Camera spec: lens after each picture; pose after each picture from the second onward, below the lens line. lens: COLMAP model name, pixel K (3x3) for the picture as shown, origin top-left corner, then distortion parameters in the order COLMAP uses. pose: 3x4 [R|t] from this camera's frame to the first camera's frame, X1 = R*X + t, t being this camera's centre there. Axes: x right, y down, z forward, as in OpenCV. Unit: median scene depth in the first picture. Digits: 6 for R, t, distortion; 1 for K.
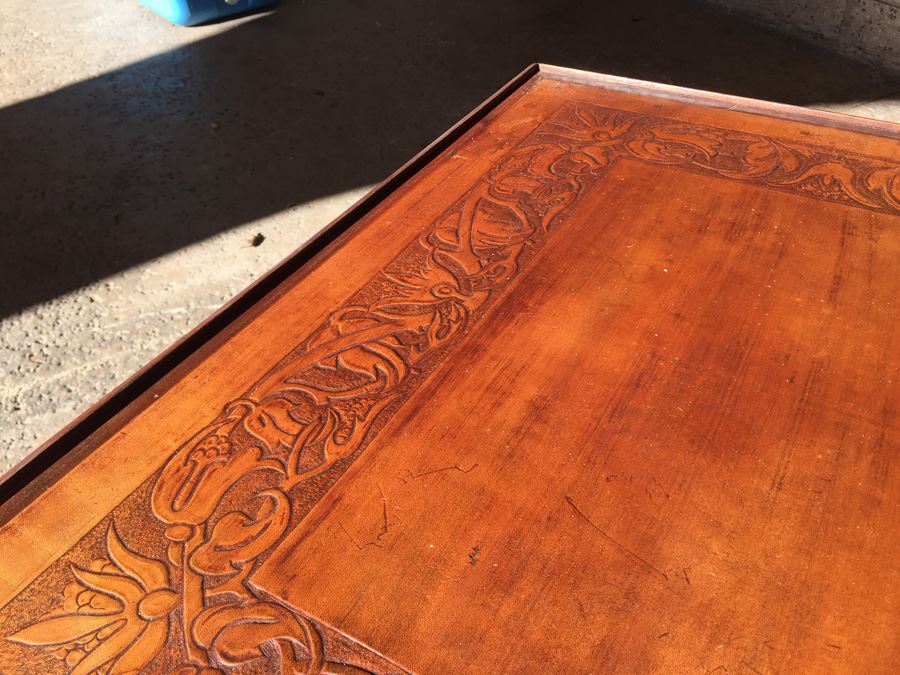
lens RADIAL K [[772.4, 0, 444.2], [0, 772.4, 335.1], [0, 0, 1]] dist [0.090663, -0.138038]
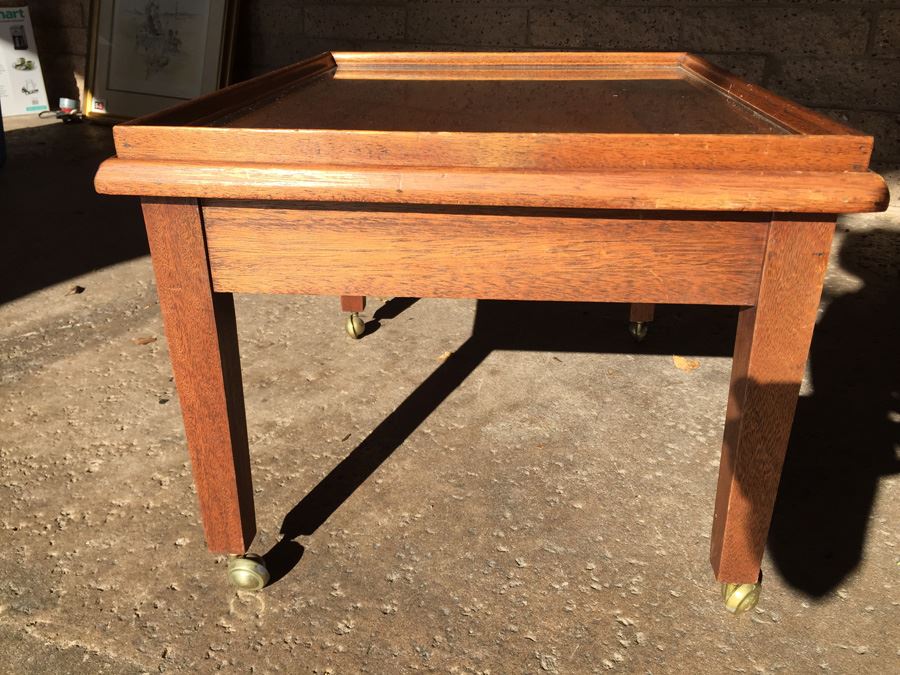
lens RADIAL K [[768.6, 0, 443.3], [0, 768.6, 333.6], [0, 0, 1]] dist [0.085017, -0.127407]
pose [[0.898644, -0.150434, 0.412078, -0.684225], [0.258789, 0.940291, -0.221091, 0.968531], [-0.354214, 0.305324, 0.883917, -0.581527]]
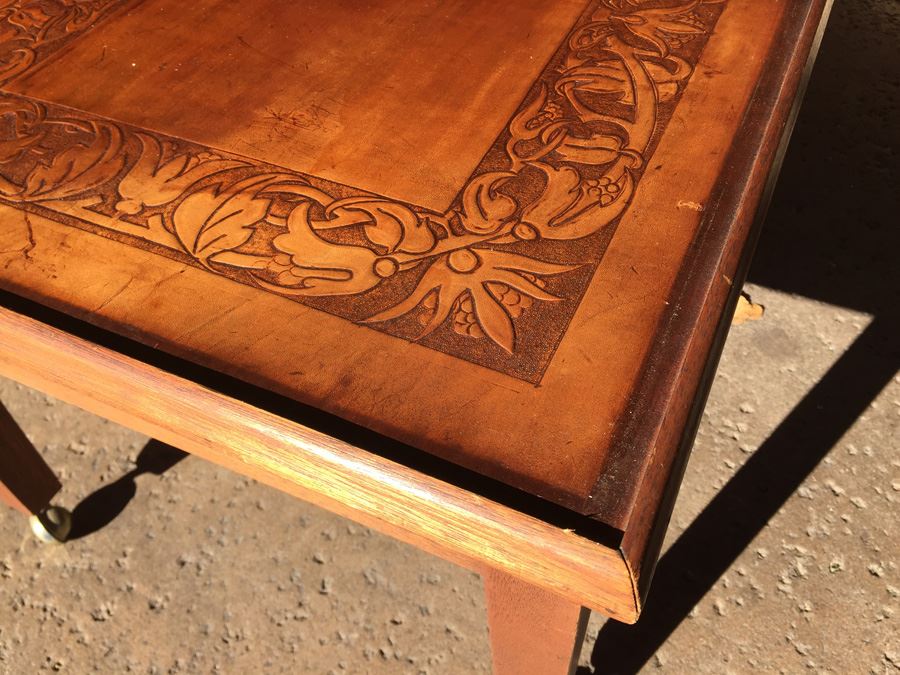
lens RADIAL K [[778.0, 0, 442.9], [0, 778.0, 330.1], [0, 0, 1]] dist [0.085302, -0.142379]
pose [[0.995849, -0.070726, 0.057297, 0.305564], [0.061623, 0.987145, 0.147468, 0.410654], [-0.066991, -0.143325, 0.987406, -0.364158]]
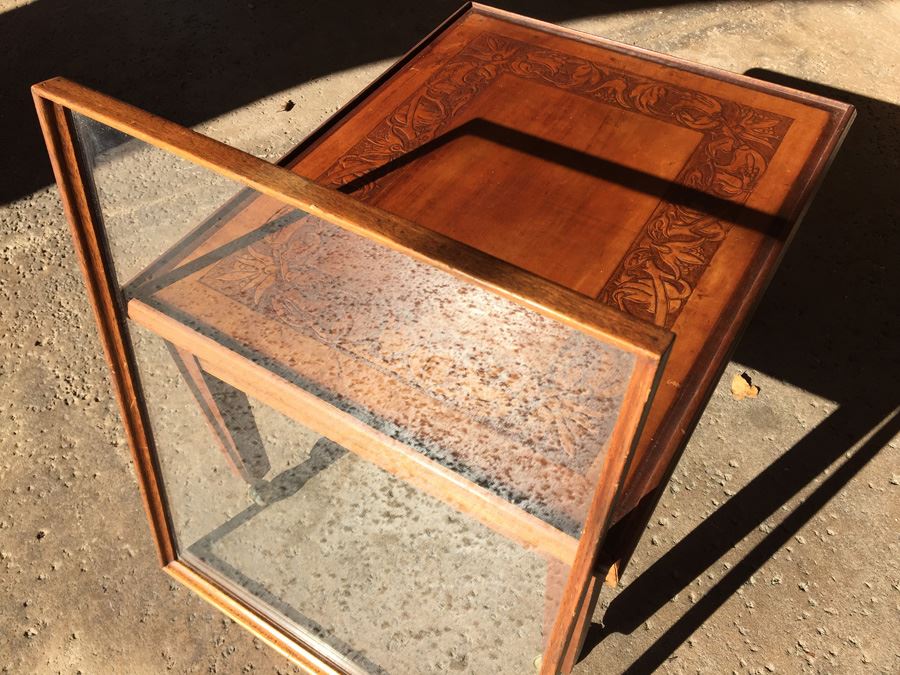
lens RADIAL K [[766.7, 0, 448.1], [0, 766.7, 329.0], [0, 0, 1]] dist [0.096809, -0.133407]
pose [[0.999533, 0.027426, -0.013471, 0.179760], [-0.024678, 0.984542, 0.173401, 0.056254], [0.018019, -0.172988, 0.984759, -1.077946]]
